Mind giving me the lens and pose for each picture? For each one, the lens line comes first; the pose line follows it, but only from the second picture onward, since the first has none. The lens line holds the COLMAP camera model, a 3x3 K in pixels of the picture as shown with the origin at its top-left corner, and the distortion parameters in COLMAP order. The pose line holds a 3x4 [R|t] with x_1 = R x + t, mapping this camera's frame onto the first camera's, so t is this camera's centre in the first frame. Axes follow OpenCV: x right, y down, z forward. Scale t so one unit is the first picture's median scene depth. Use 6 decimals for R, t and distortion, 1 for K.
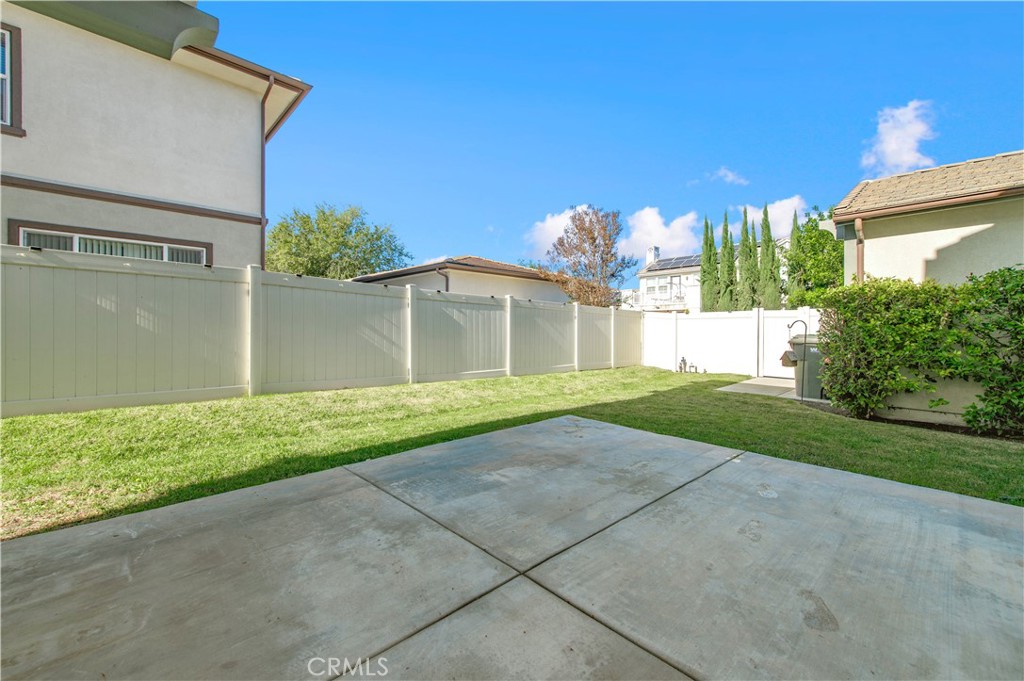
lens RADIAL K [[404.1, 0, 512.3], [0, 404.1, 336.2], [0, 0, 1]] dist [0.012678, 0.000191]
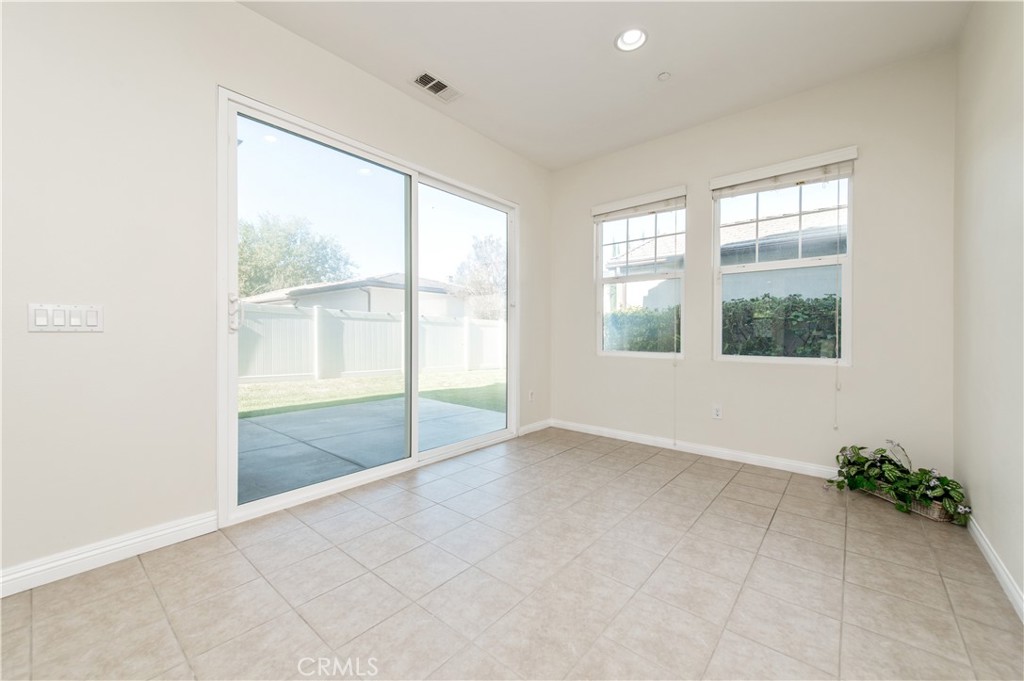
lens RADIAL K [[404.1, 0, 511.6], [0, 404.1, 340.4], [0, 0, 1]] dist [0.012678, 0.000191]
pose [[0.995702, -0.000127, 0.092615, 0.060865], [0.000330, 0.999998, -0.002172, -0.002097], [-0.092614, 0.002193, 0.995700, -0.091733]]
